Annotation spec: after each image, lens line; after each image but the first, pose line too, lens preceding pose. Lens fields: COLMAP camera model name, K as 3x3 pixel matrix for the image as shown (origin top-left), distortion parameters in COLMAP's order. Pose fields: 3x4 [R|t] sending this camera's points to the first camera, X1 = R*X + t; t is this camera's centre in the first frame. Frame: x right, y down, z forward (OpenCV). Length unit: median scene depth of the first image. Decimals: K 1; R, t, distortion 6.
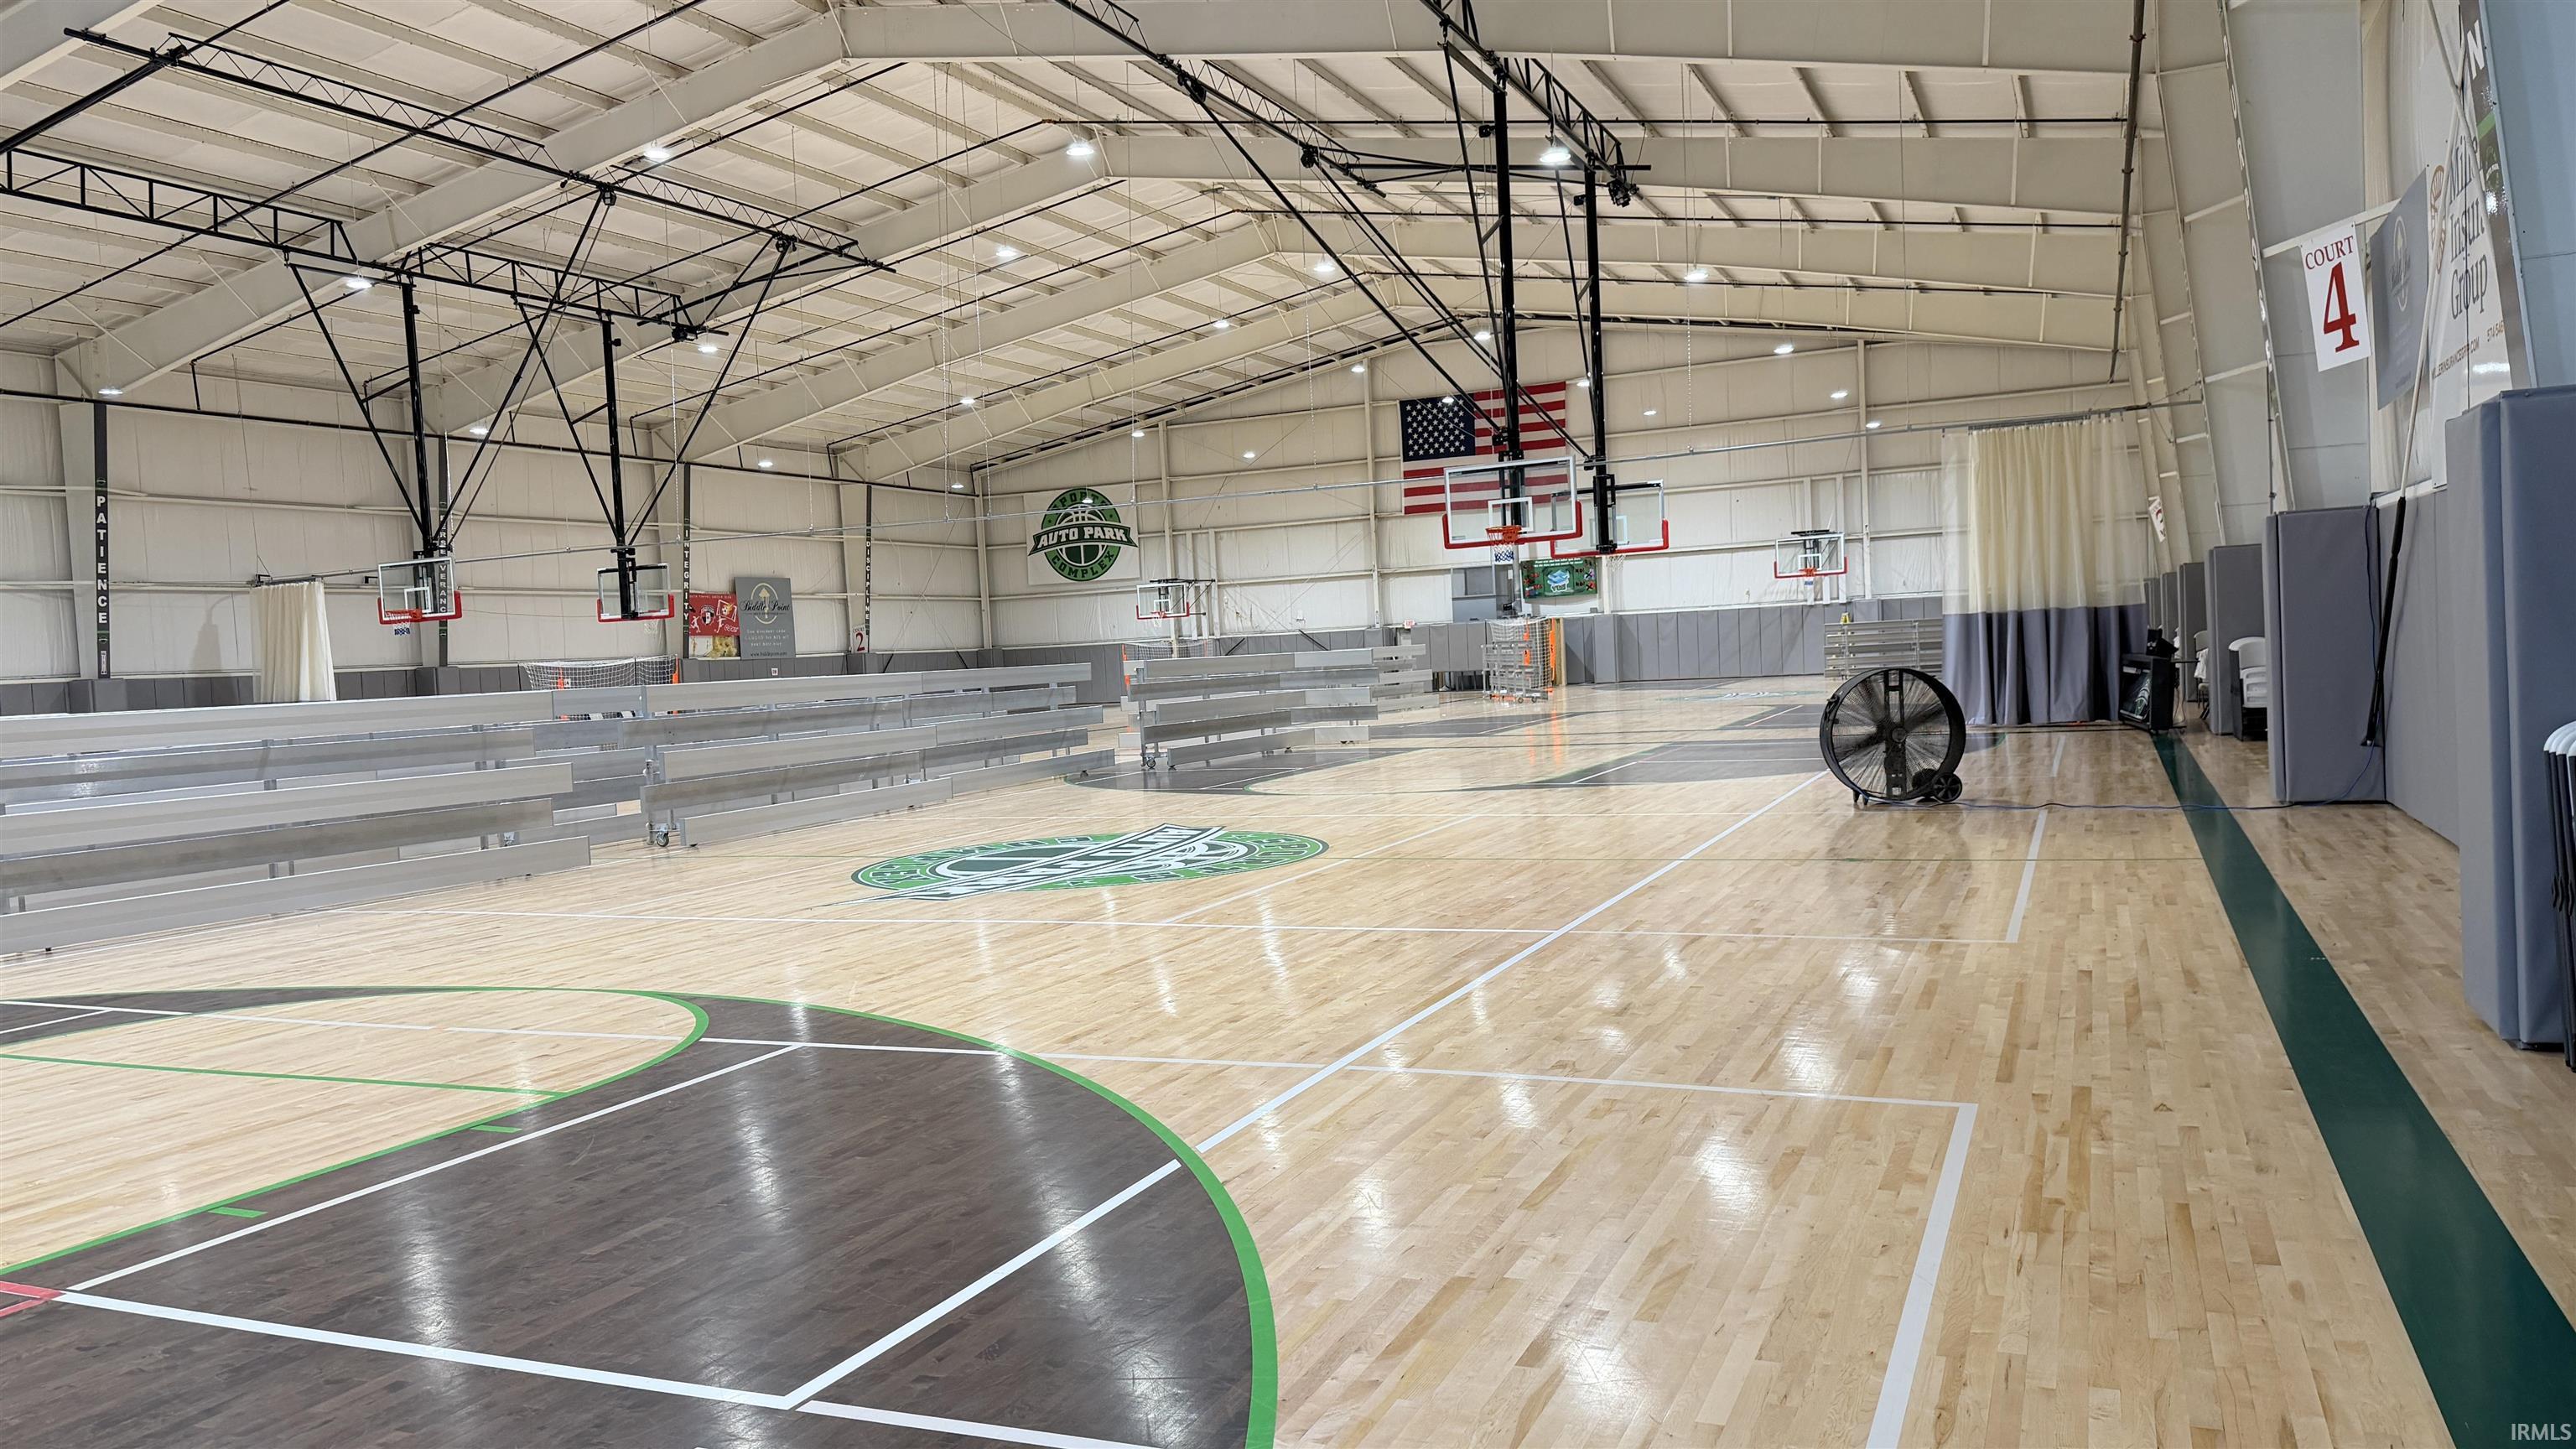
lens RADIAL K [[1805.5, 0, 1280.5], [0, 1805.5, 735.7], [0, 0, 1]] dist [0.087371, -0.105280]
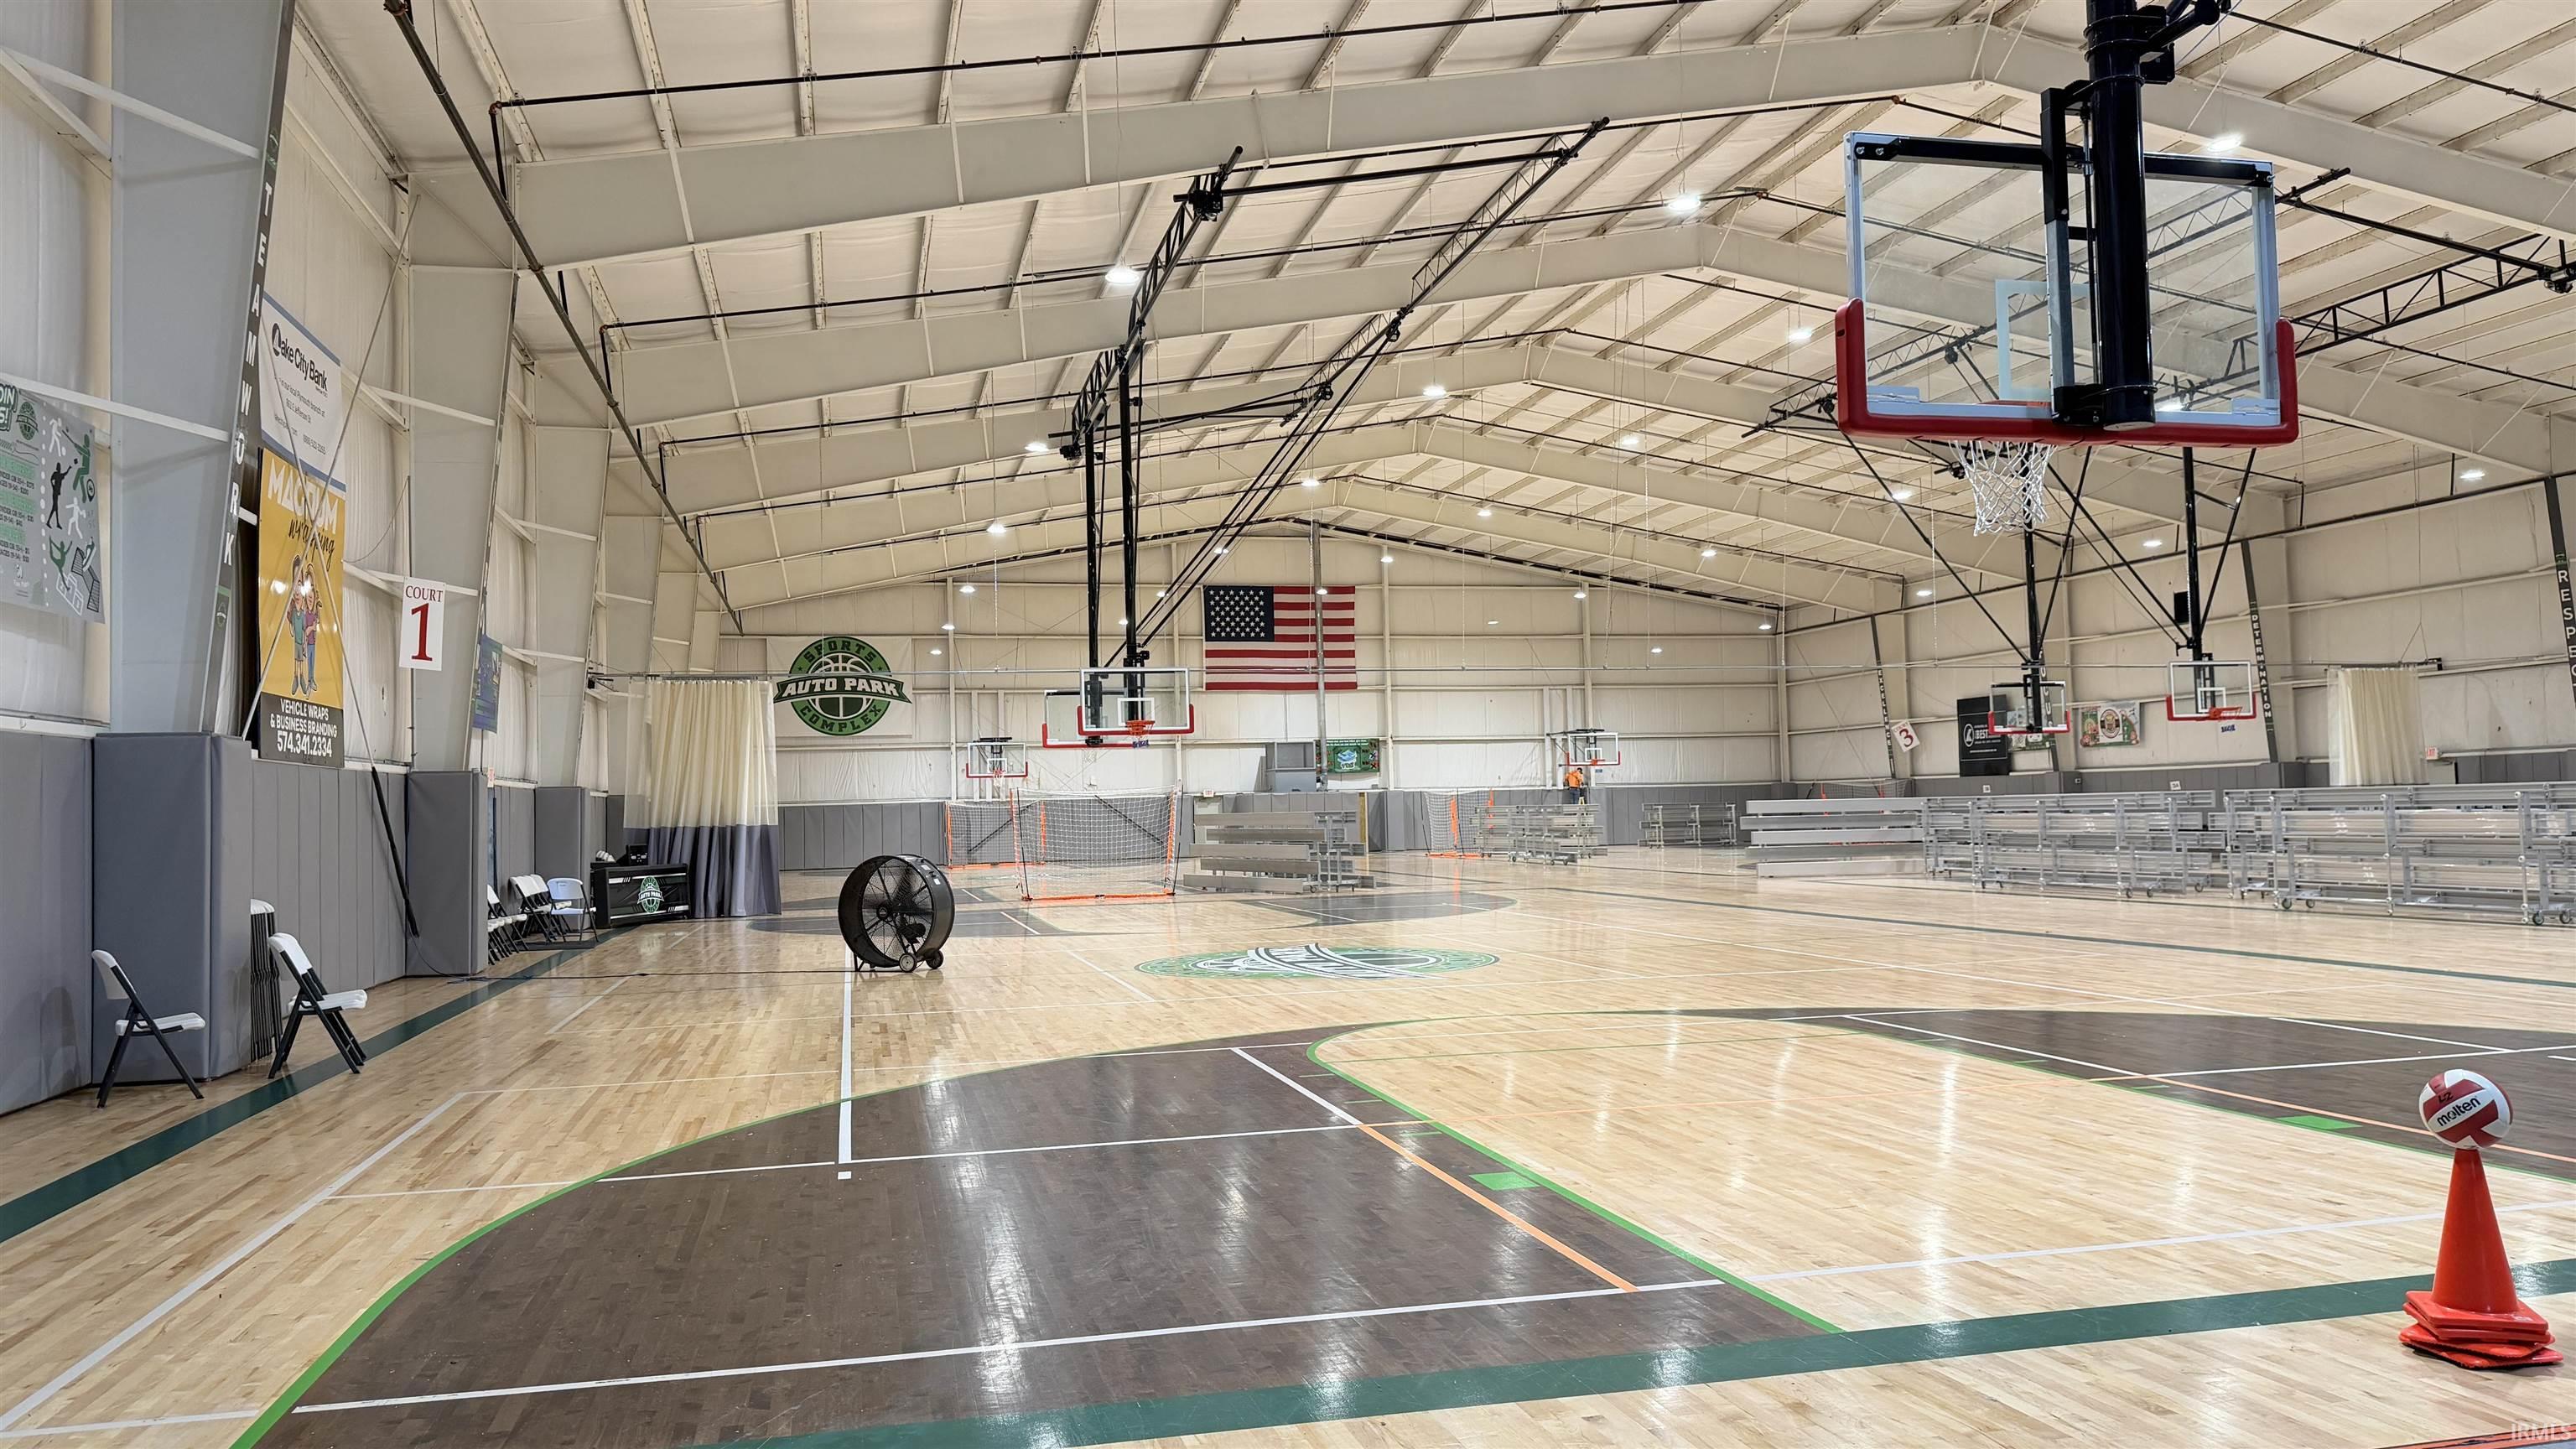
lens RADIAL K [[1802.6, 0, 1286.3], [0, 1802.6, 728.2], [0, 0, 1]] dist [0.104290, -0.114477]
pose [[0.785867, 0.060349, 0.615443, -0.674187], [0.012872, 0.993415, -0.113848, 0.026483], [-0.618261, 0.097392, 0.779915, 0.177953]]
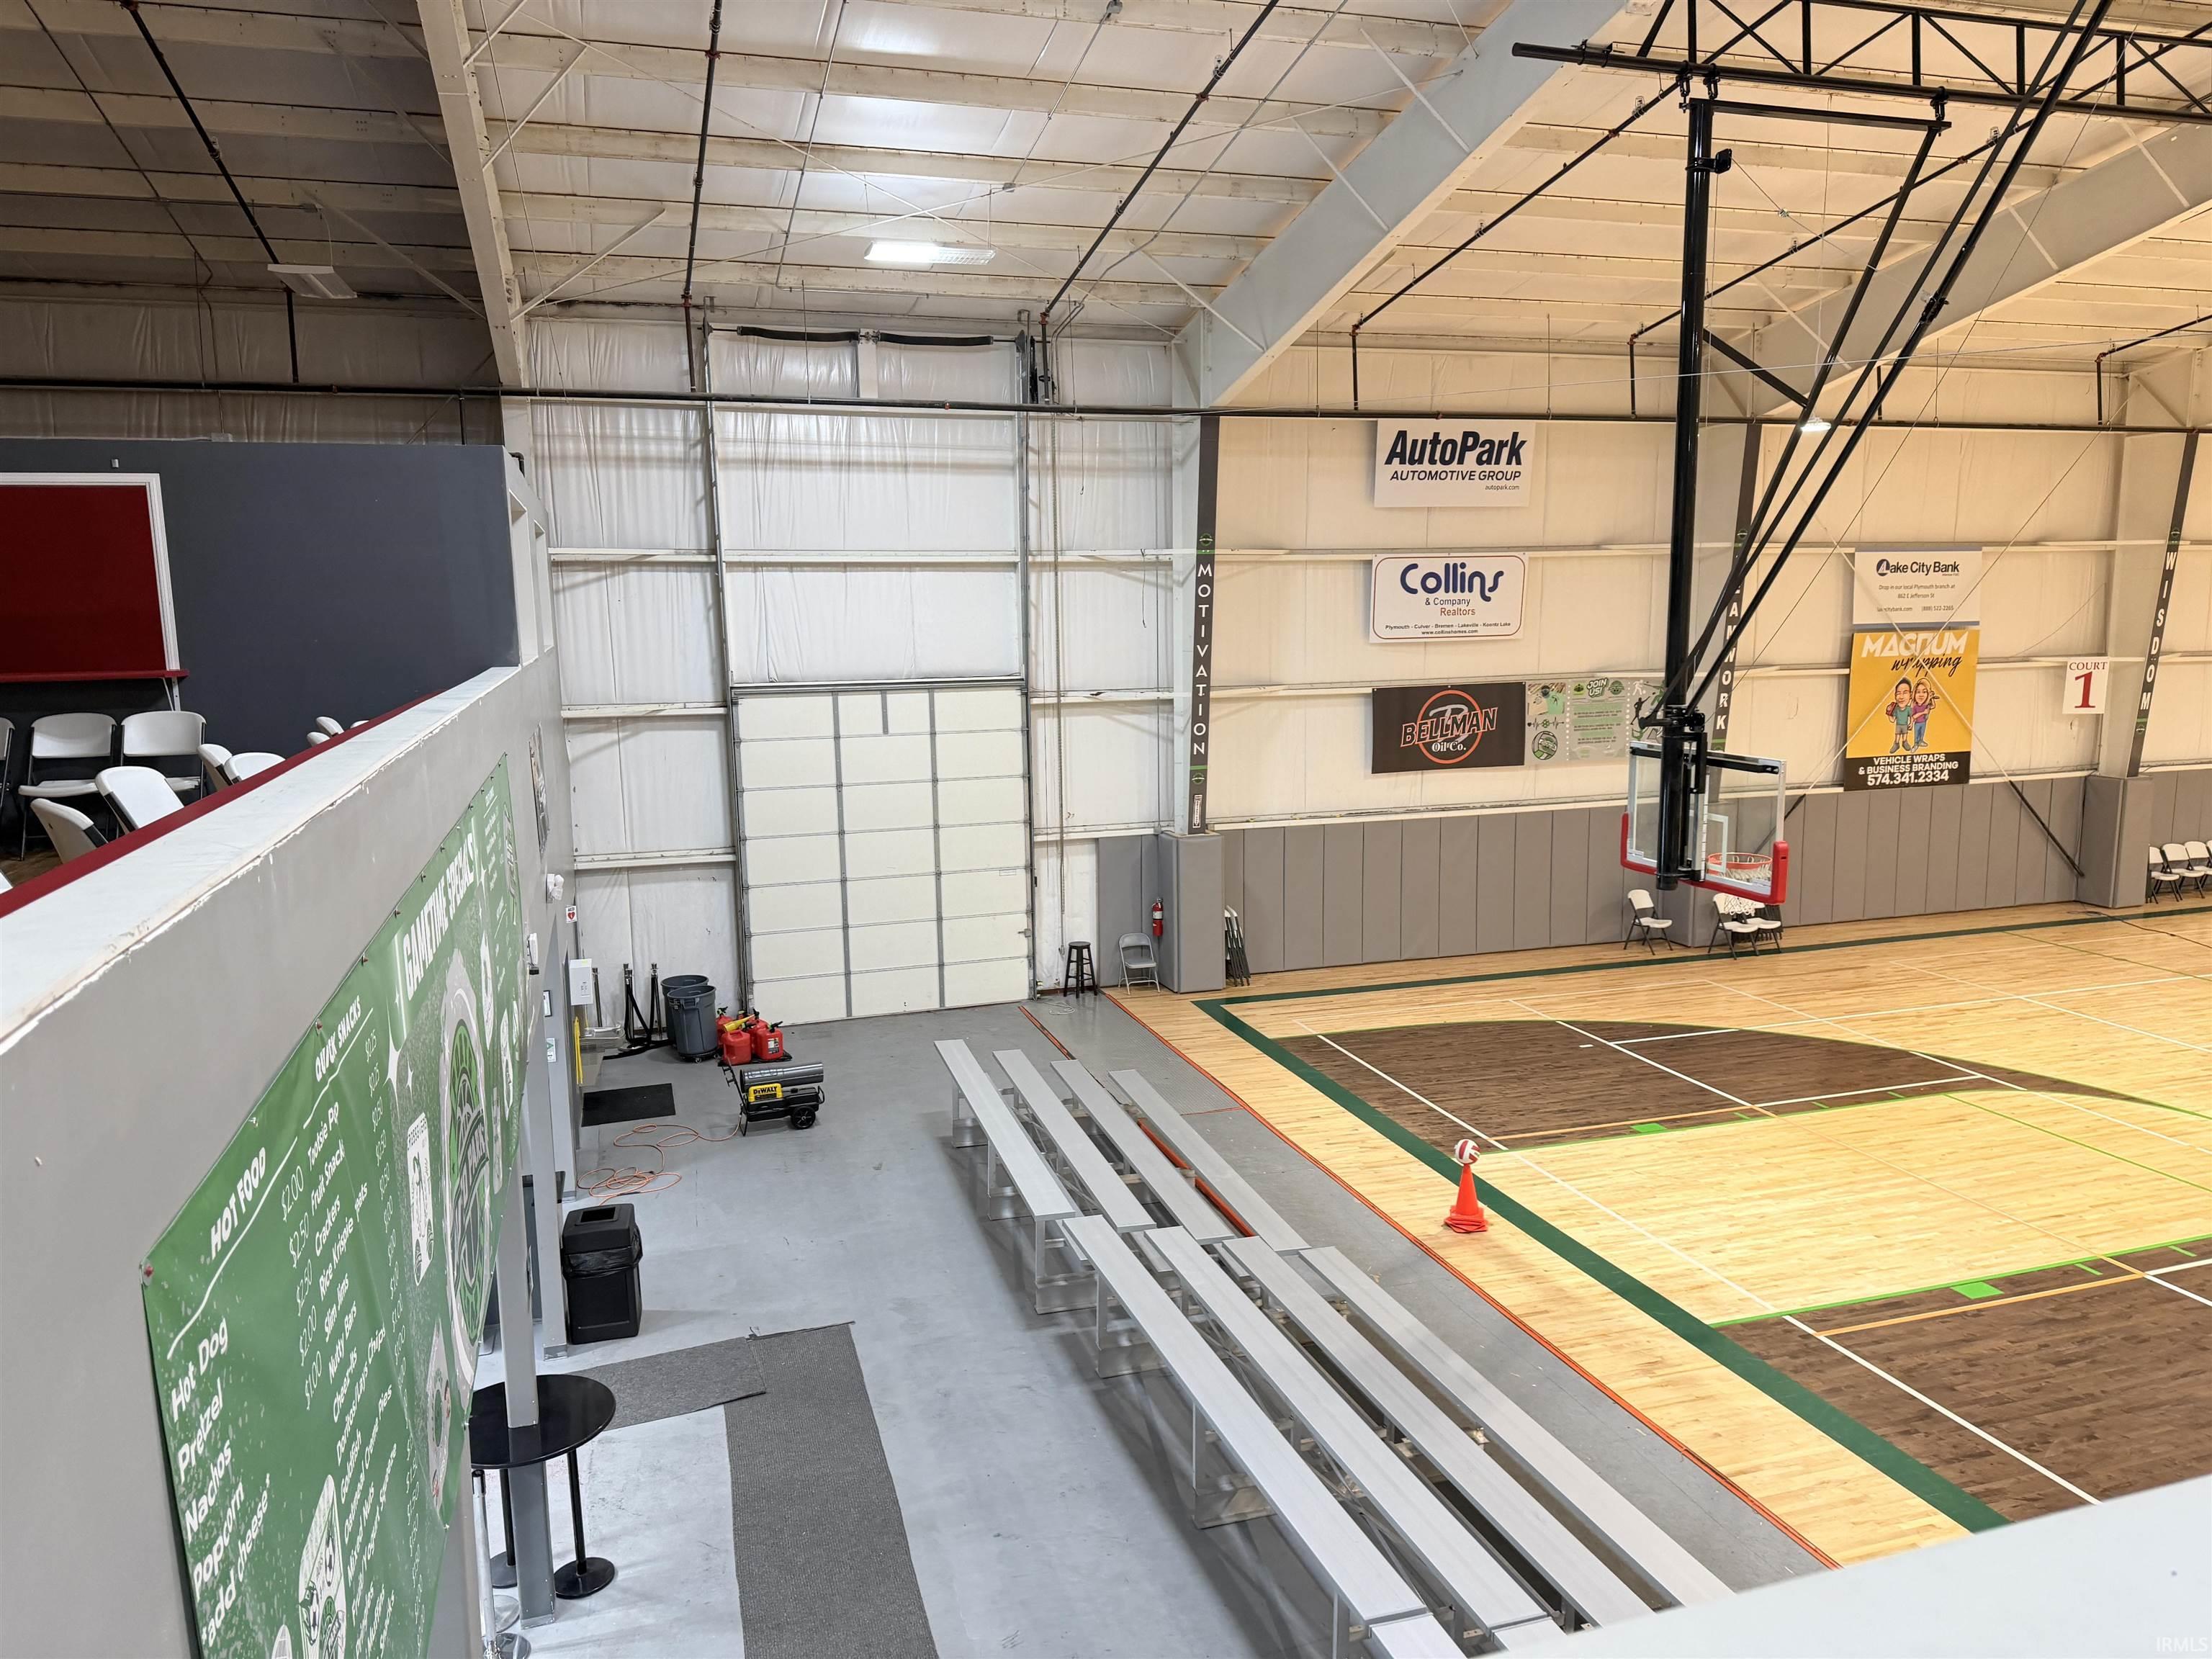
lens RADIAL K [[1539.9, 0, 1096.0], [0, 1539.9, 844.6], [0, 0, 1]] dist [0.093280, -0.128214]
pose [[0.666813, 0.155858, -0.728745, -0.406852], [-0.053520, 0.985376, 0.161773, -0.058123], [0.743301, -0.068870, 0.665403, -0.007865]]
